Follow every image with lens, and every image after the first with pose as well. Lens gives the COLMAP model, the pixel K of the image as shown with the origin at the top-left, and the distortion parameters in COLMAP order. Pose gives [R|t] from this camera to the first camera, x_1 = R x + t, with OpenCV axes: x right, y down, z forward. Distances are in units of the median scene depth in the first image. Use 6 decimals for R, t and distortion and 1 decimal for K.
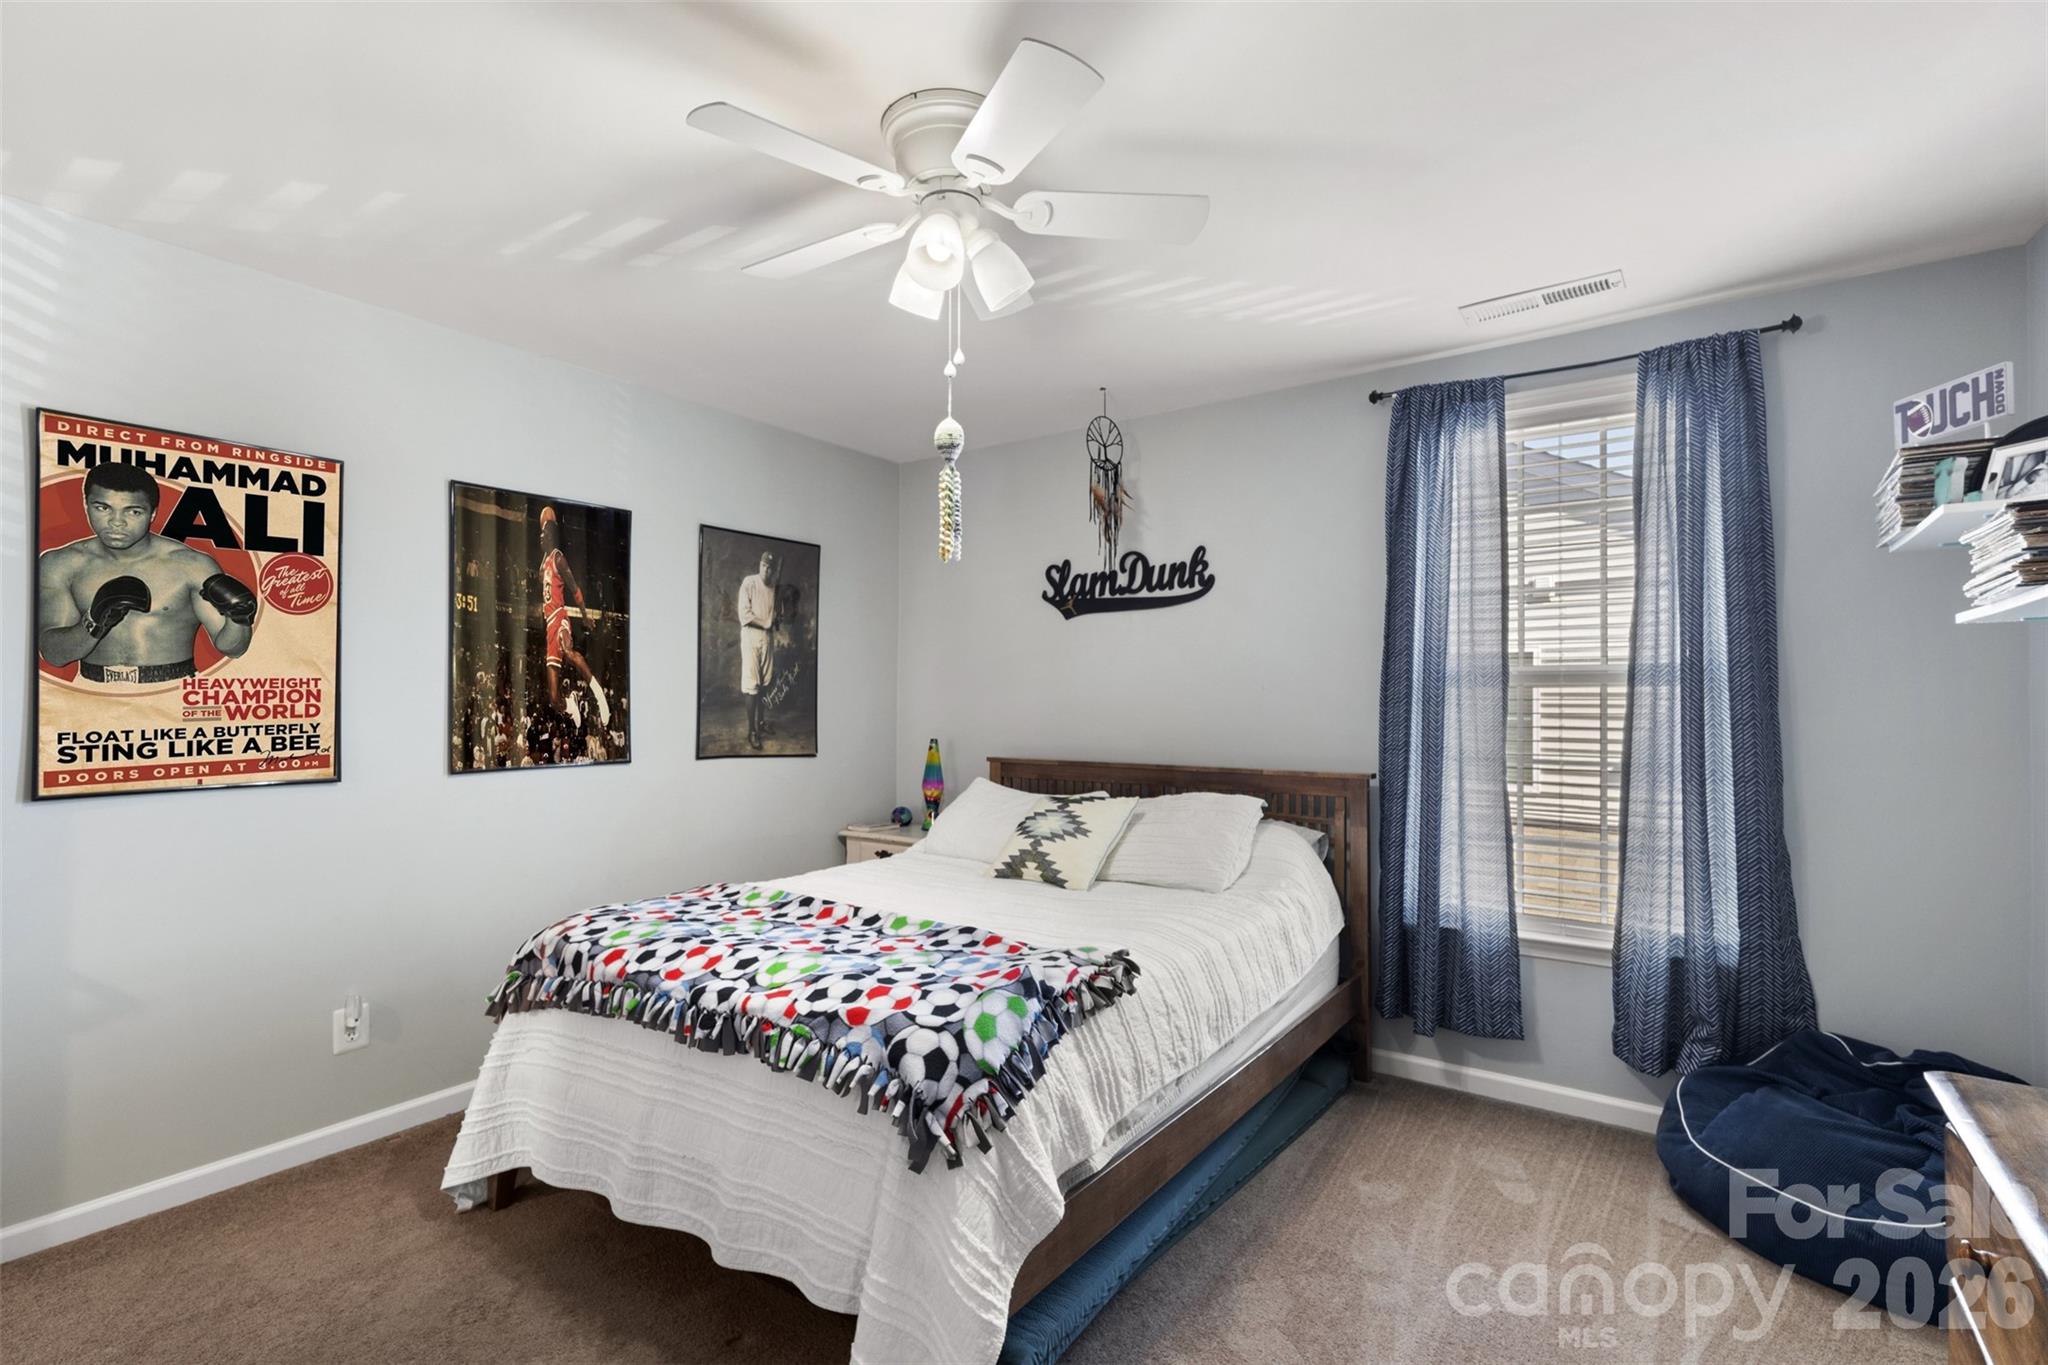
lens RADIAL K [[954.6, 0, 1019.4], [0, 954.6, 682.1], [0, 0, 1]] dist [0.006791, -0.000637]
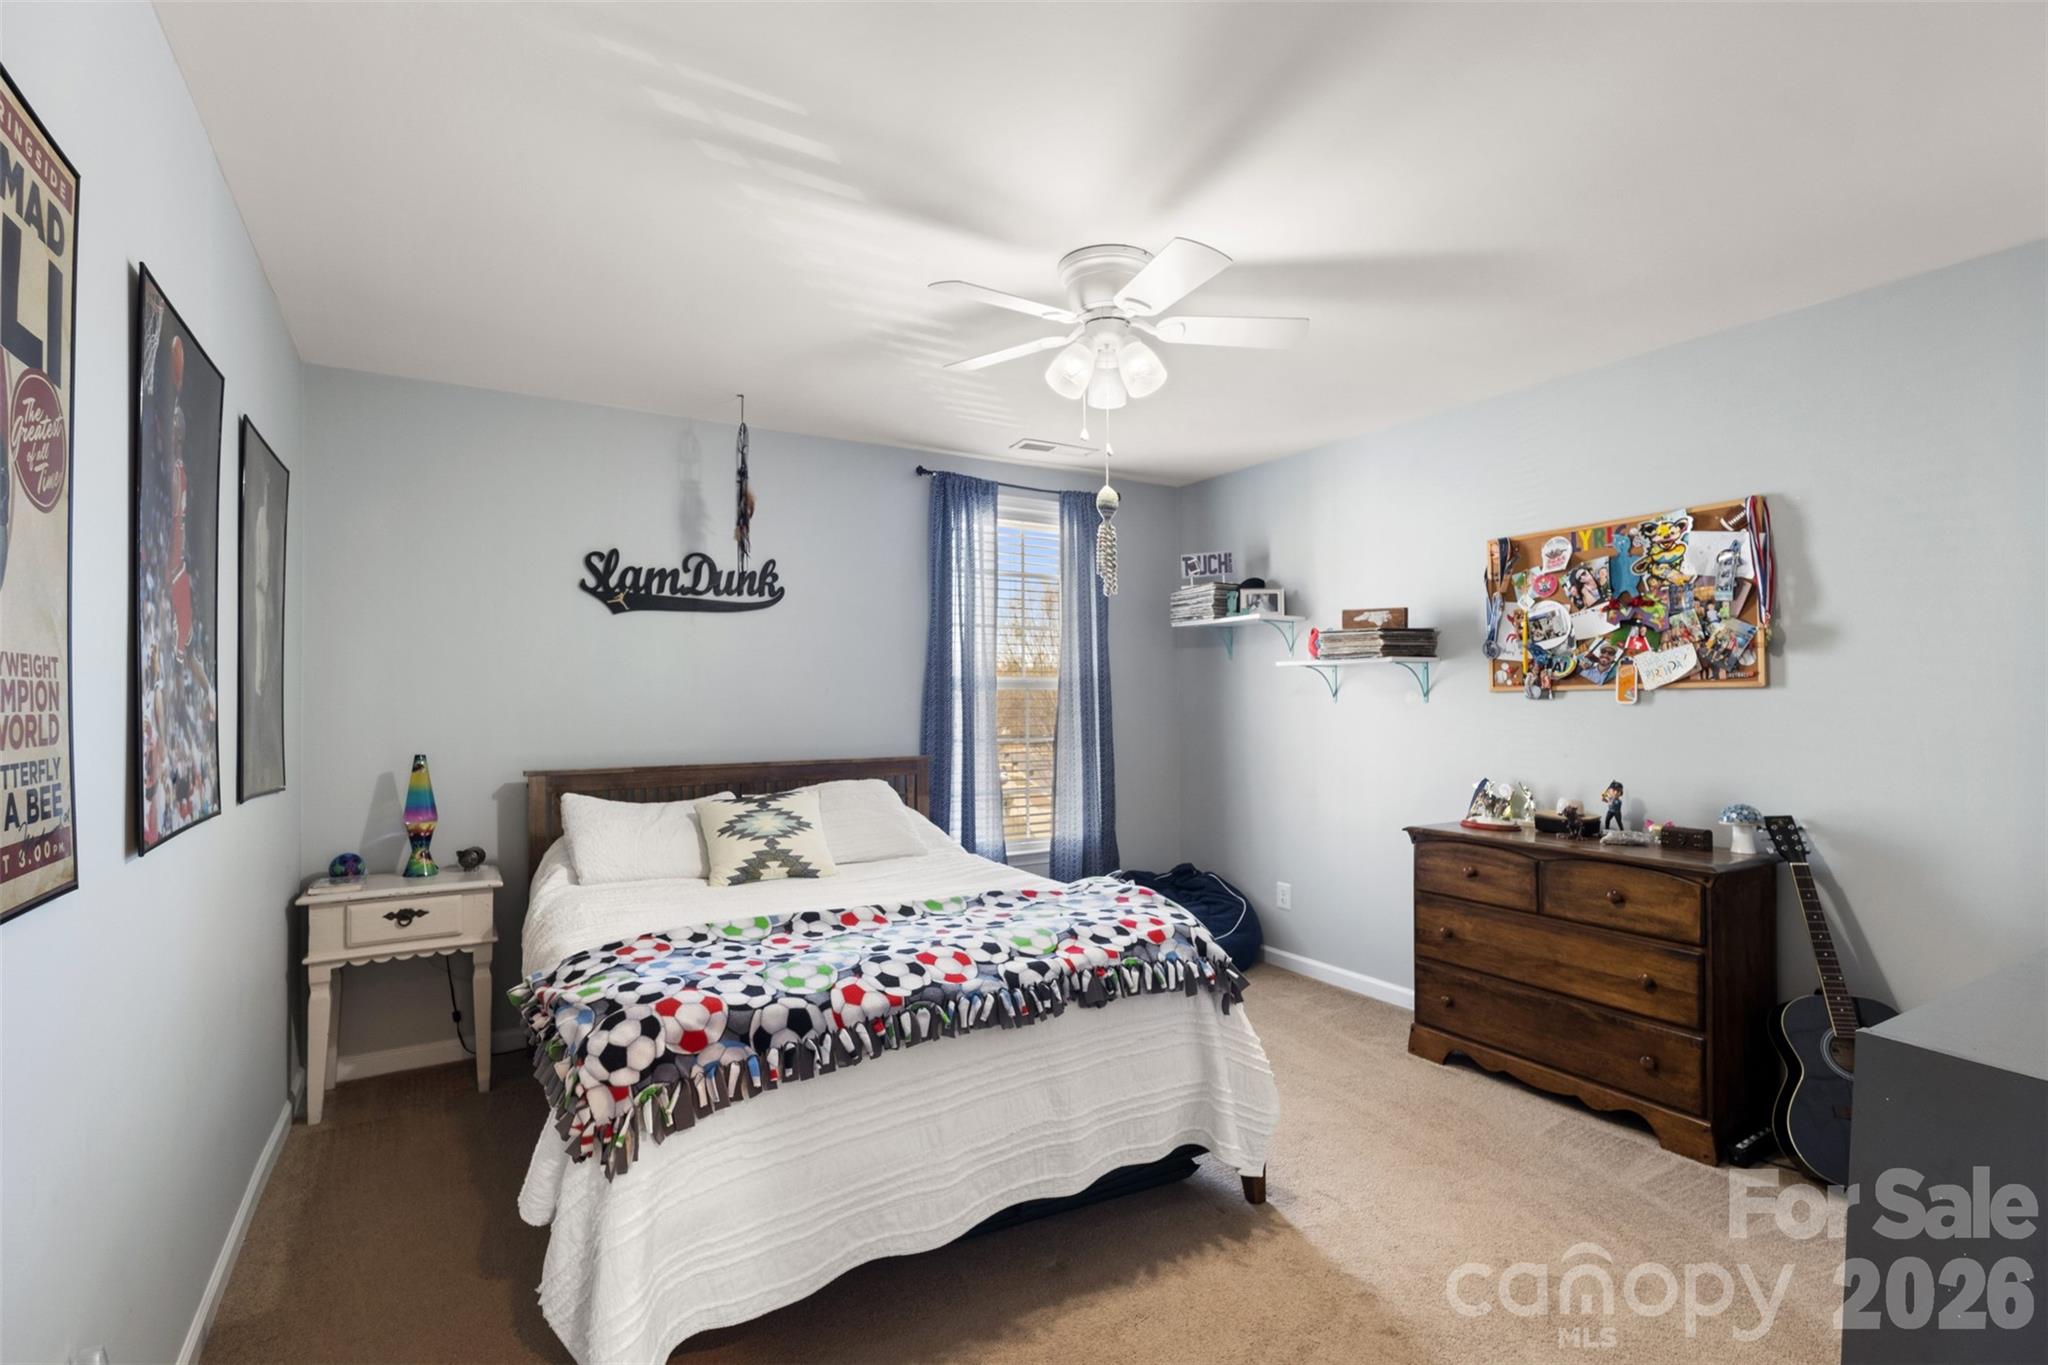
lens RADIAL K [[954.6, 0, 1023.2], [0, 954.6, 689.7], [0, 0, 1]] dist [0.006791, -0.000637]
pose [[0.400101, 0.005012, 0.916457, -0.708772], [-0.011046, 0.999939, -0.000647, 0.003409], [-0.916405, -0.009864, 0.400132, 0.307858]]
